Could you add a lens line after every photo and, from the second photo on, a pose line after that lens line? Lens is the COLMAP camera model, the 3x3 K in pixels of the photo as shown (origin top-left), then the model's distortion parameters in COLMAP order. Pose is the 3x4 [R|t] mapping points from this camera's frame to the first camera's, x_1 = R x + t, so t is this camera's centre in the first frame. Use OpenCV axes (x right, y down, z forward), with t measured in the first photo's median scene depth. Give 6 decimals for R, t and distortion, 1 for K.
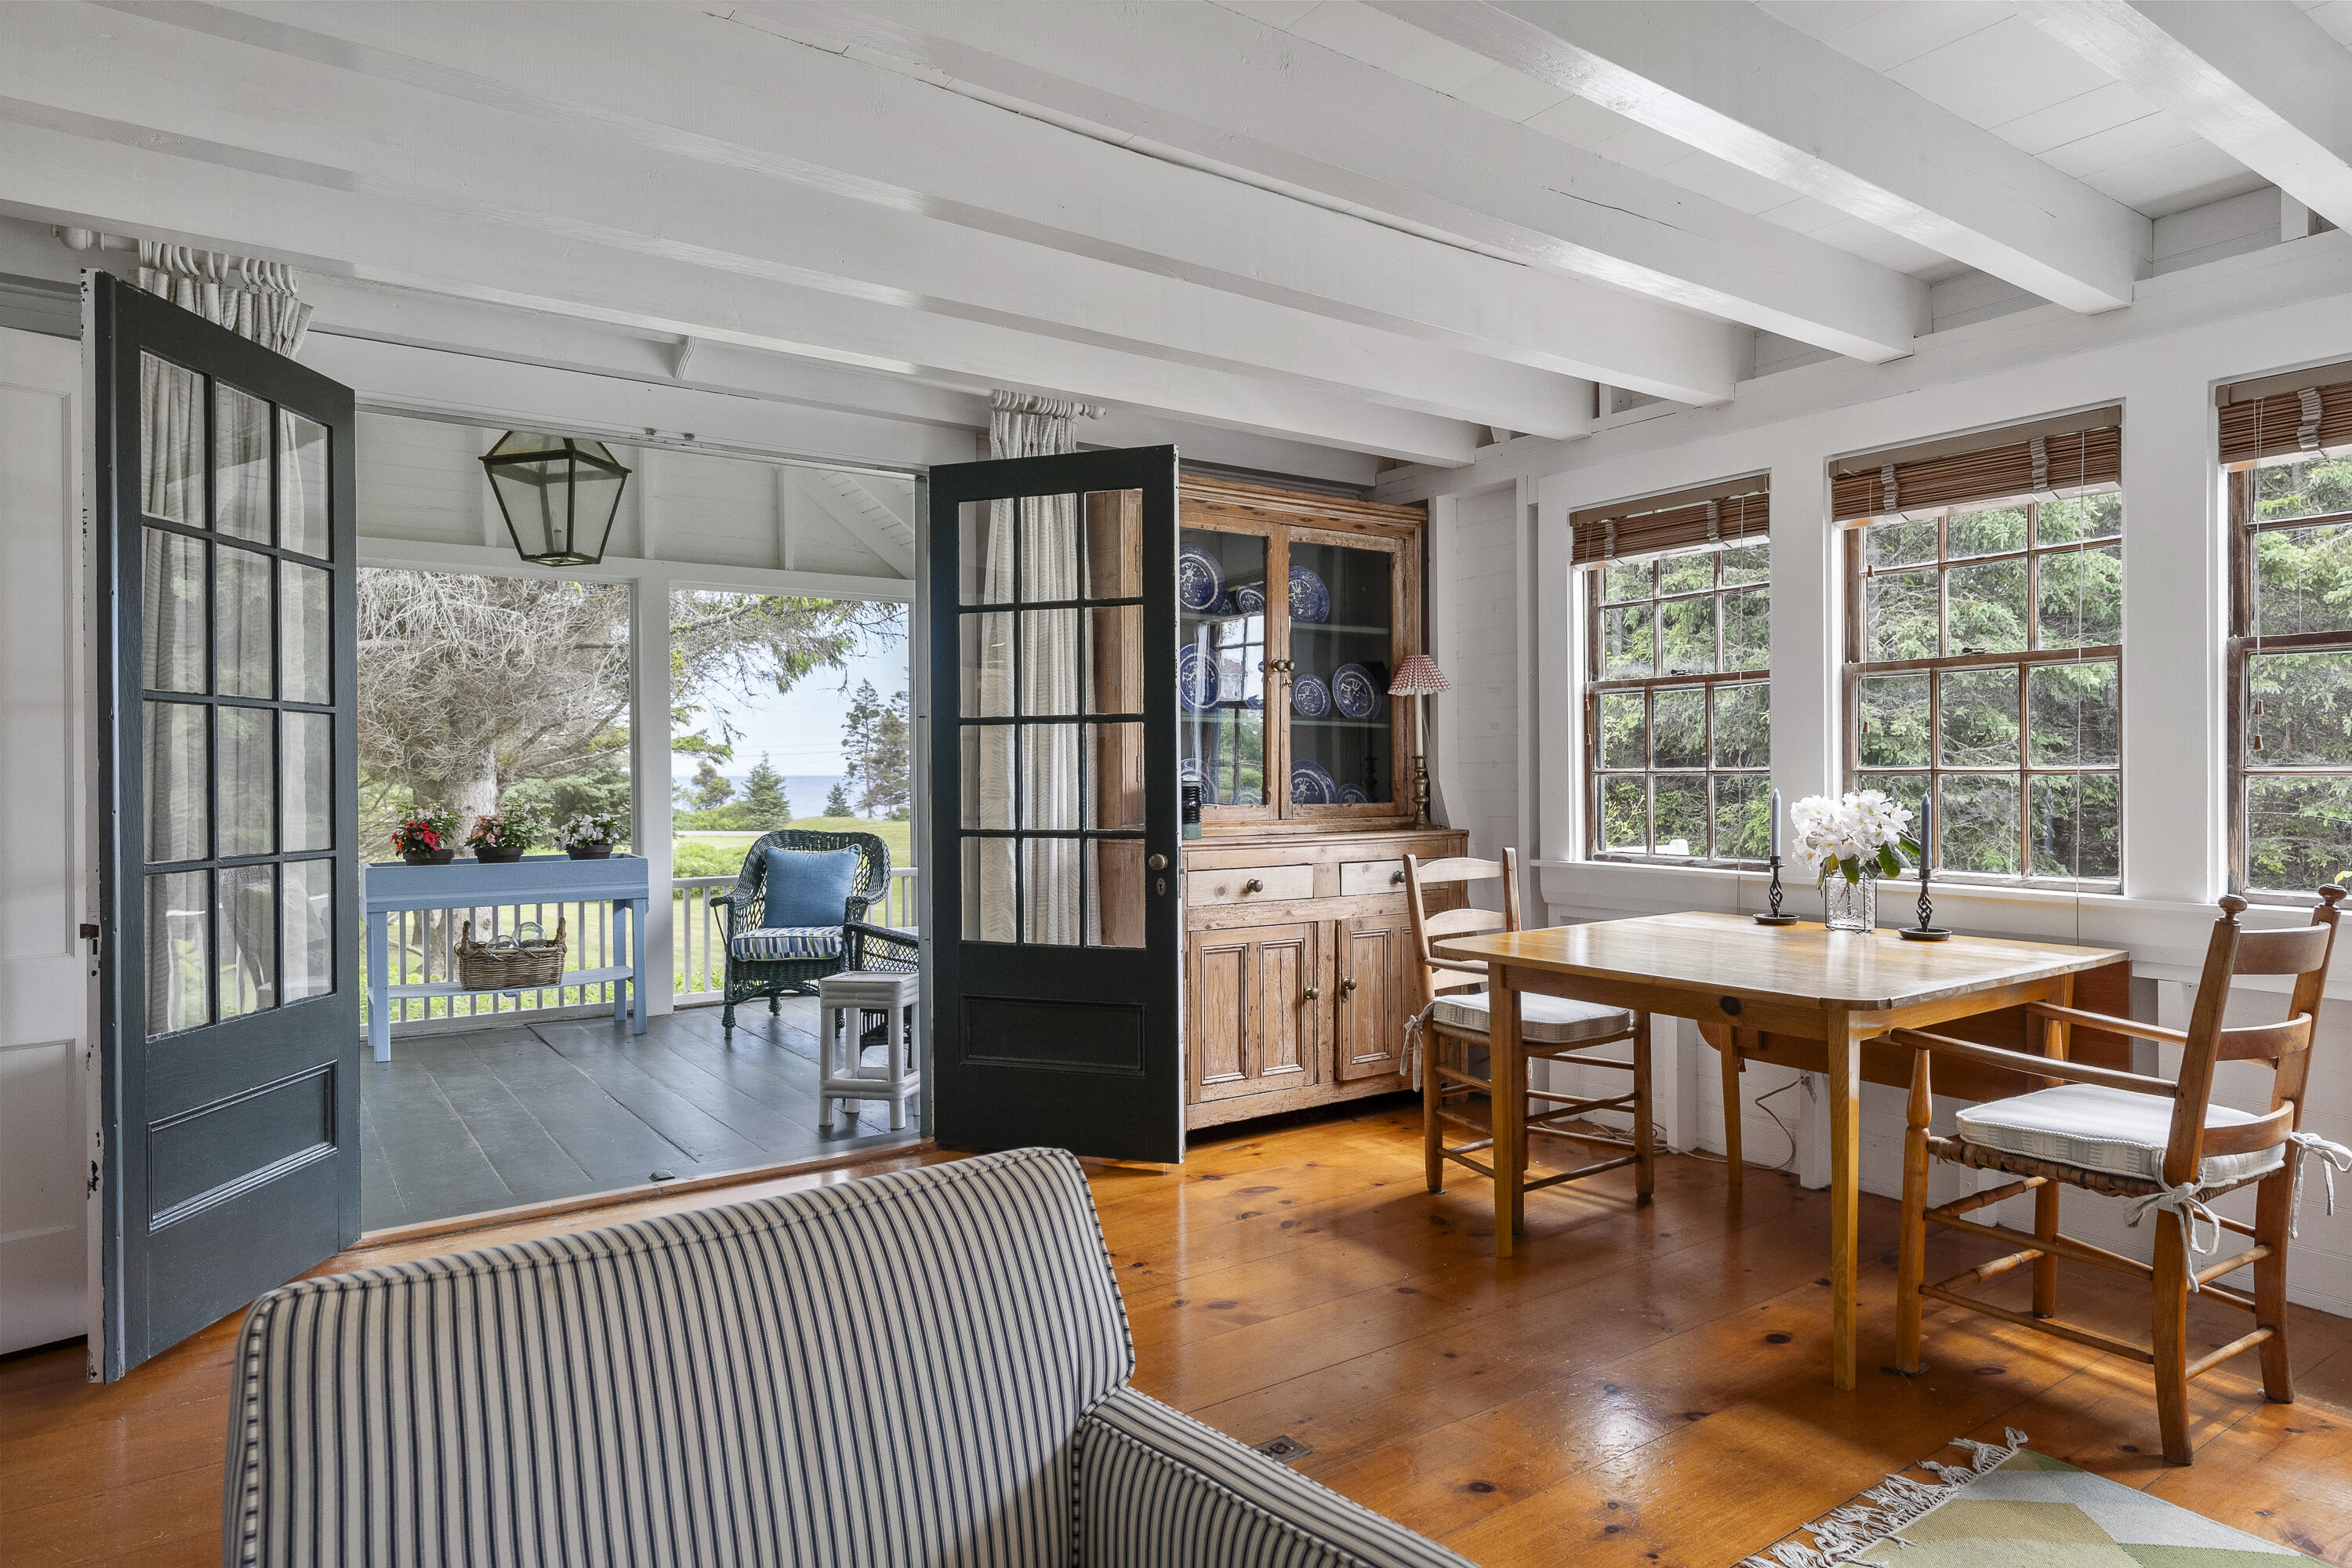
lens RADIAL K [[1382.8, 0, 1167.9], [0, 1382.8, 779.4], [0, 0, 1]] dist [0.002252, 0.000280]
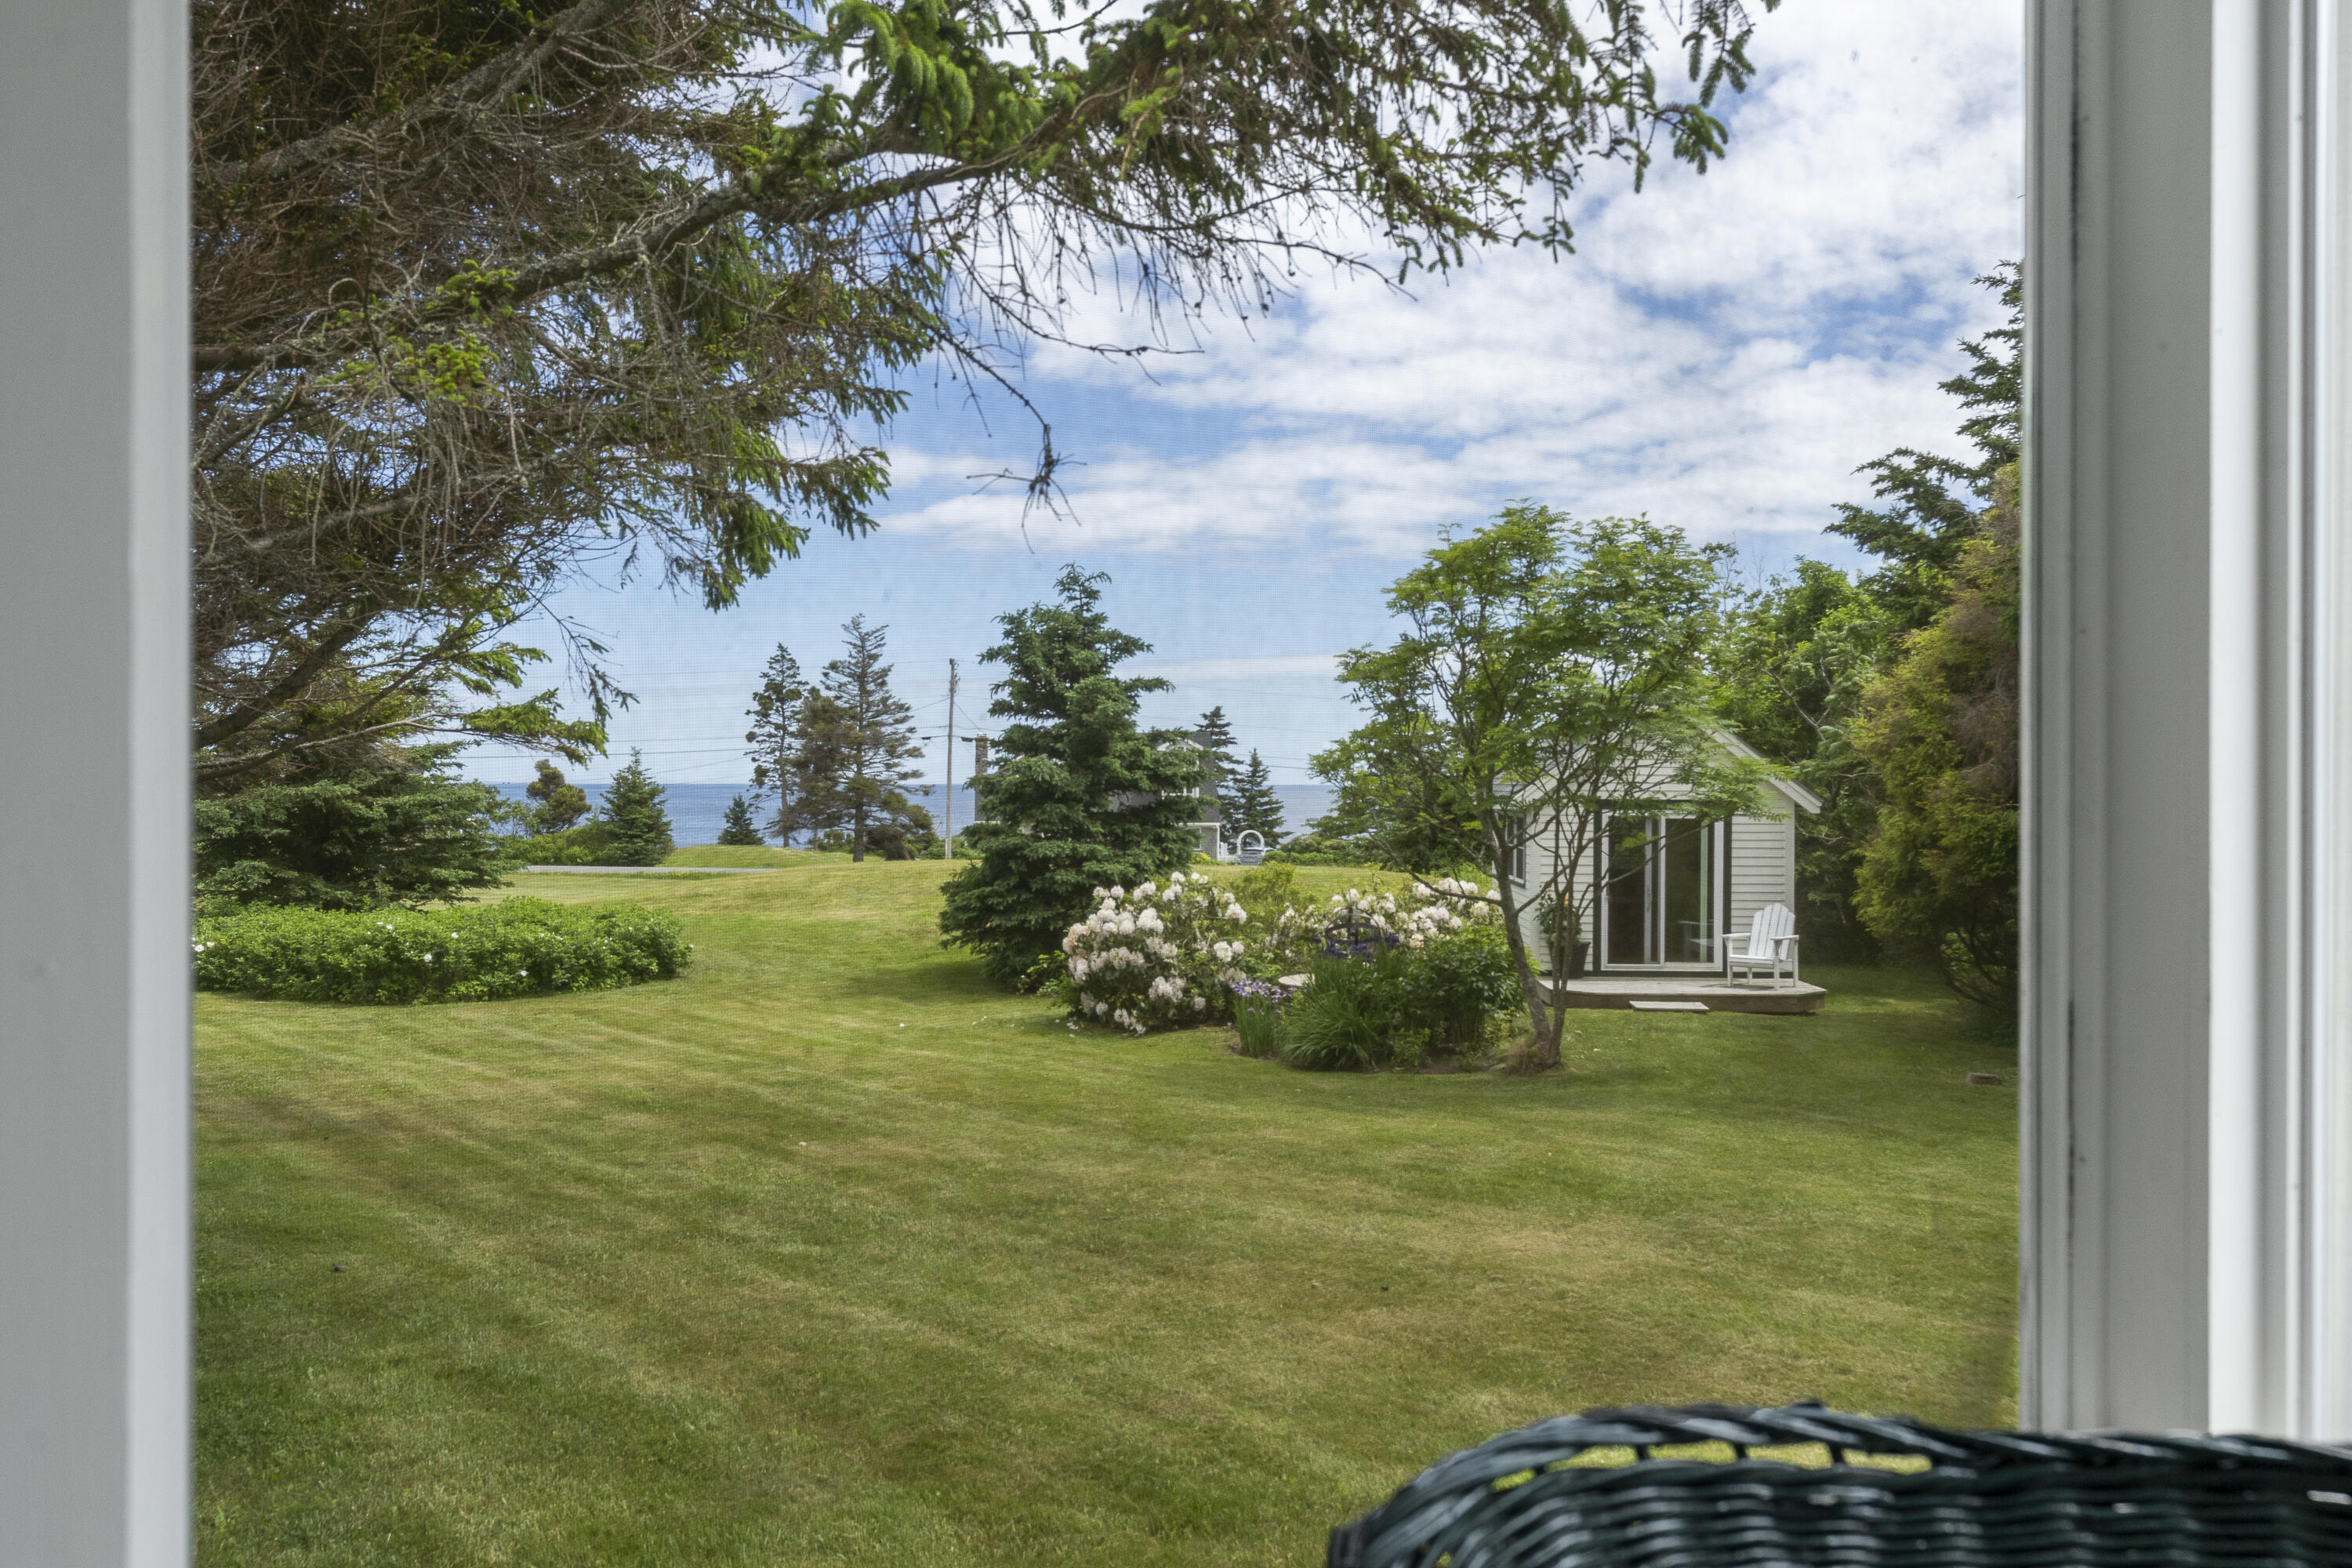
lens RADIAL K [[2055.9, 0, 1172.5], [0, 2055.9, 786.5], [0, 0, 1]] dist [0.013160, 0.002953]
pose [[0.999563, 0.009744, -0.027925, -0.044793], [-0.009860, 0.999943, -0.004033, -0.000554], [0.027884, 0.004307, 0.999602, 0.132216]]
